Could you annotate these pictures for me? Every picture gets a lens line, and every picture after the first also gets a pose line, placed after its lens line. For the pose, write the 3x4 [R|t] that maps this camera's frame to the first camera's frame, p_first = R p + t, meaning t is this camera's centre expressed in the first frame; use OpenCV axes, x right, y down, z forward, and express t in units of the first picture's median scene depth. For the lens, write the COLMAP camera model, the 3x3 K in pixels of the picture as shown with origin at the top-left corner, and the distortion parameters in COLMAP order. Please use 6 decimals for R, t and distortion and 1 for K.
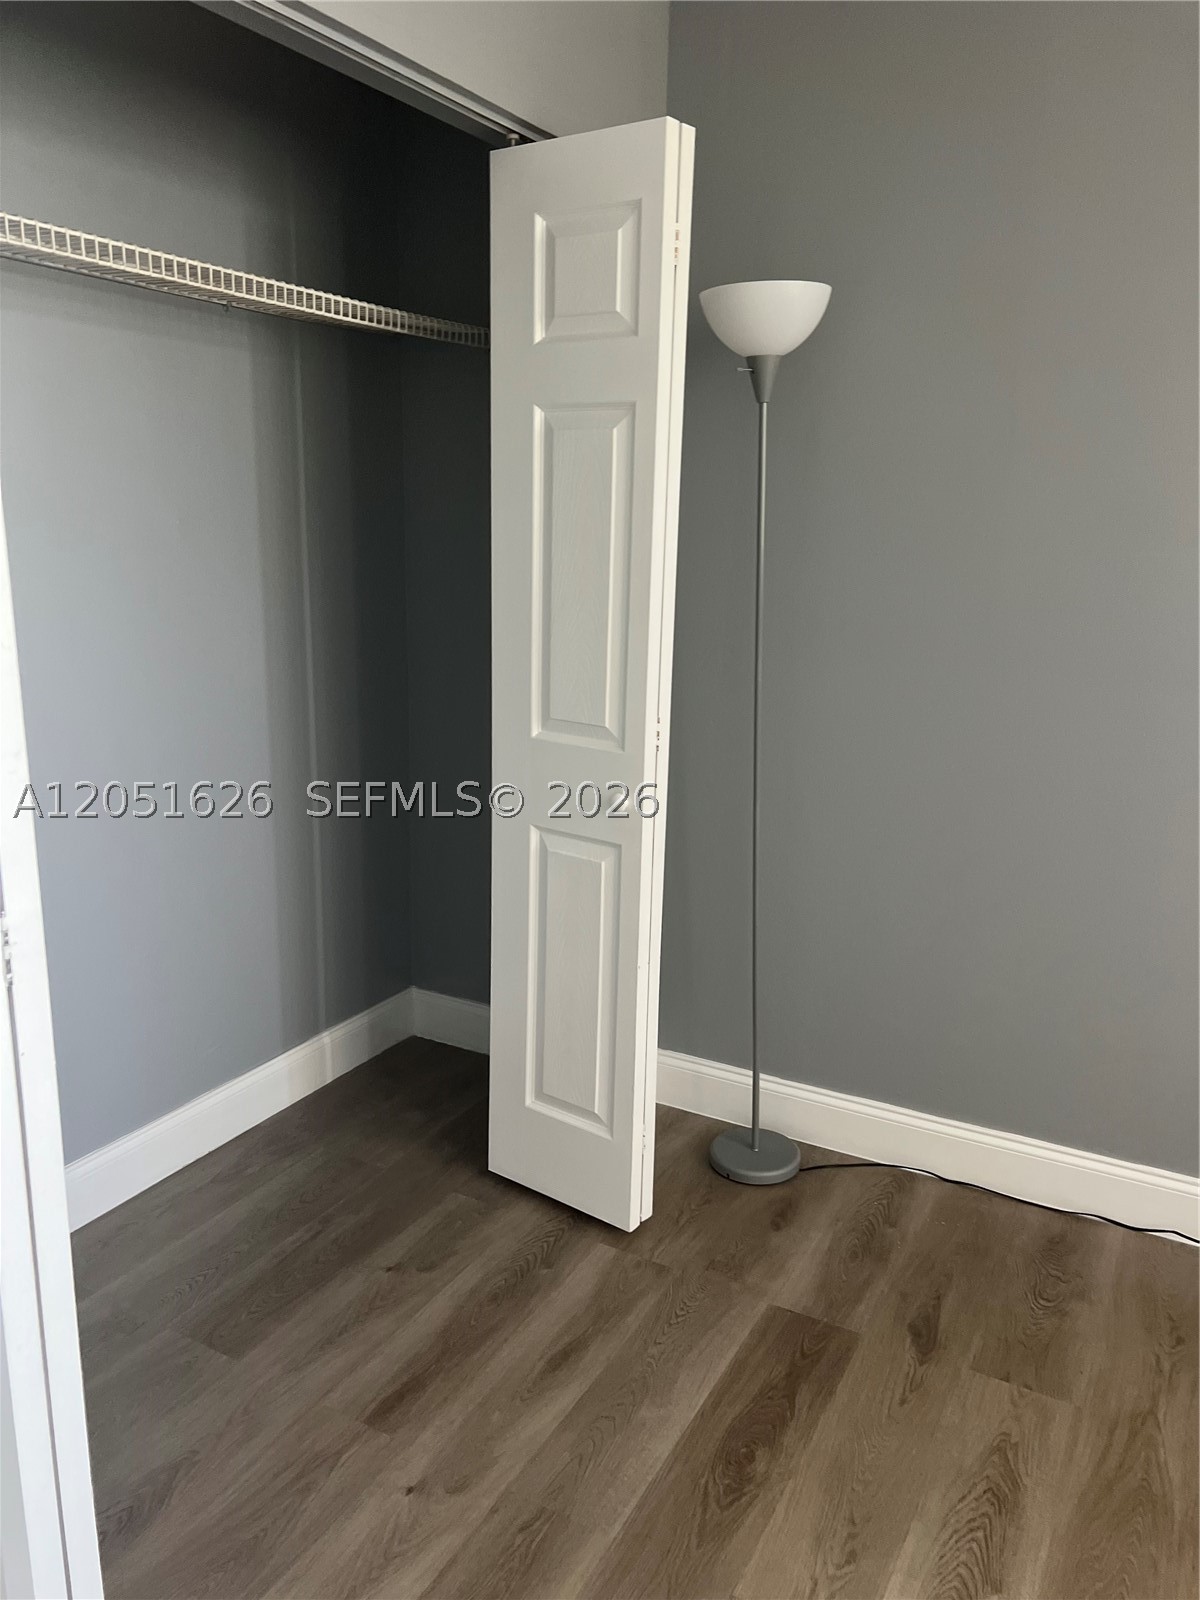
lens RADIAL K [[1215.8, 0, 586.5], [0, 1215.8, 808.2], [0, 0, 1]] dist [0.026719, -0.029050]
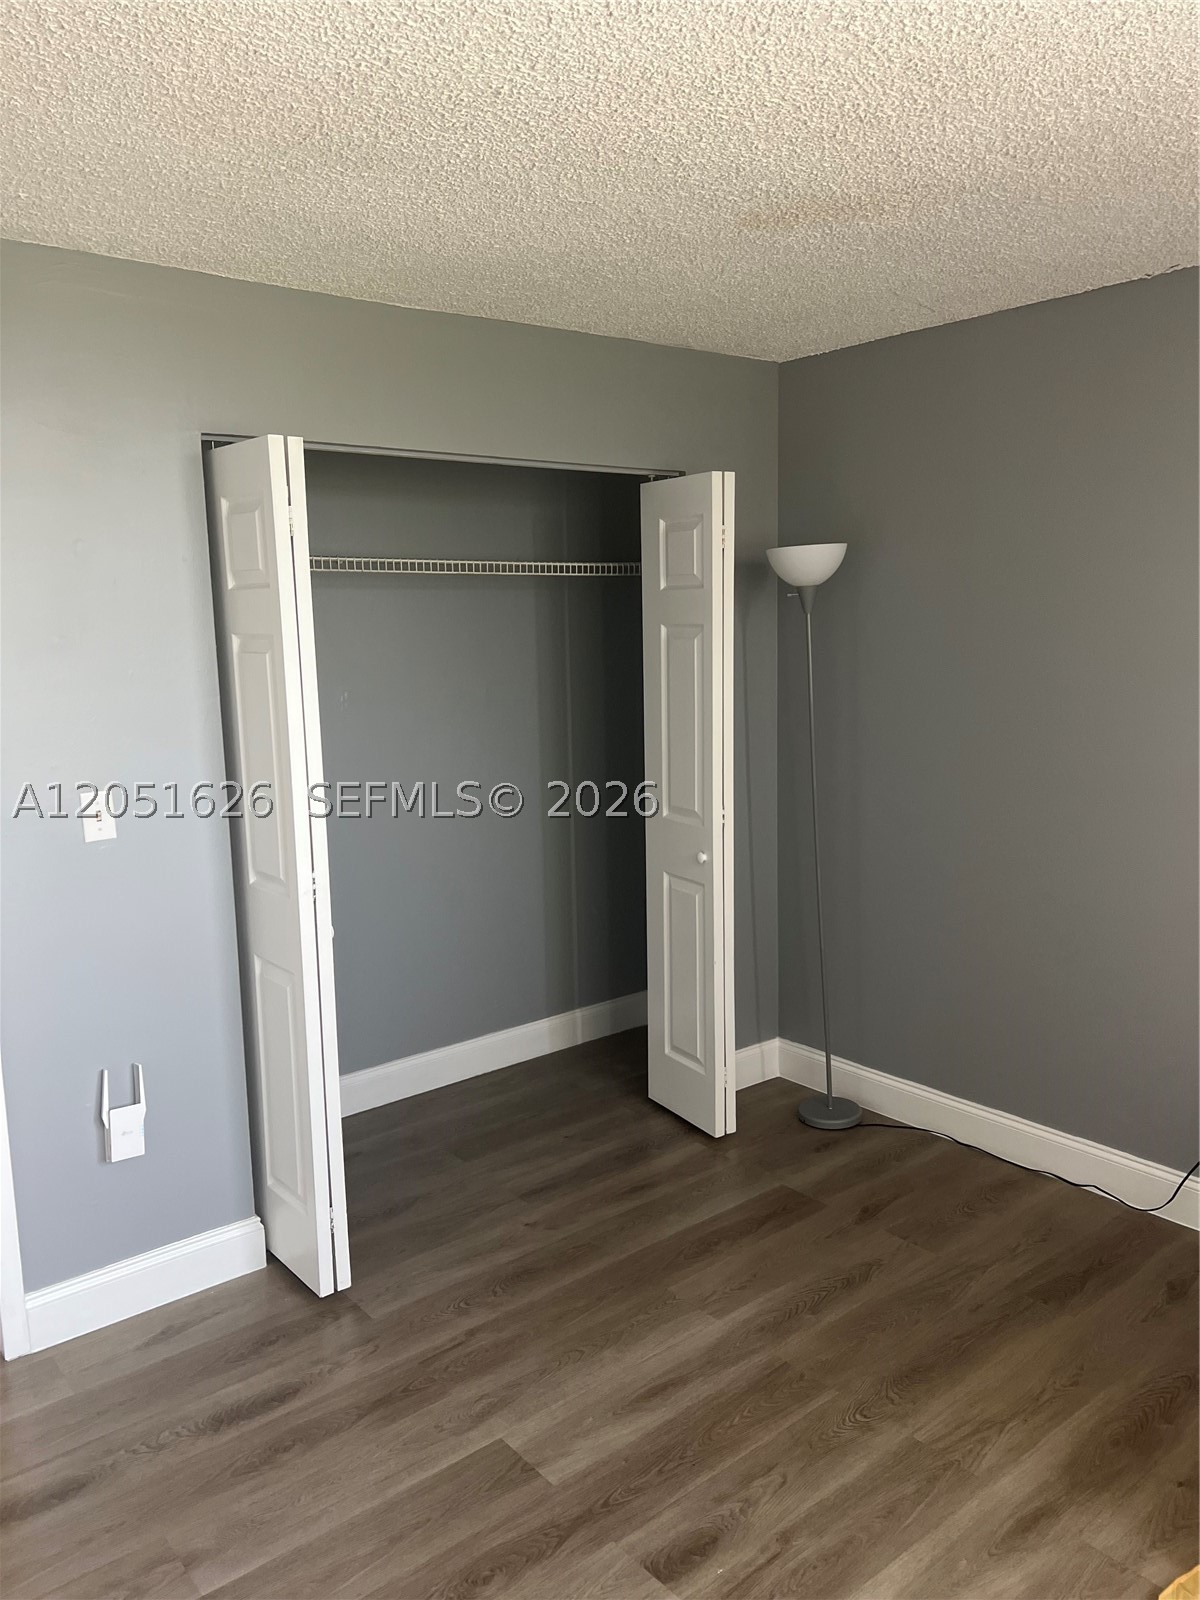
lens RADIAL K [[1215.8, 0, 612.9], [0, 1215.8, 798.1], [0, 0, 1]] dist [0.026719, -0.029050]
pose [[0.927919, 0.018637, -0.372317, 0.485533], [-0.053234, 0.995138, -0.082861, 0.052479], [0.368962, 0.096708, 0.924399, -0.526664]]
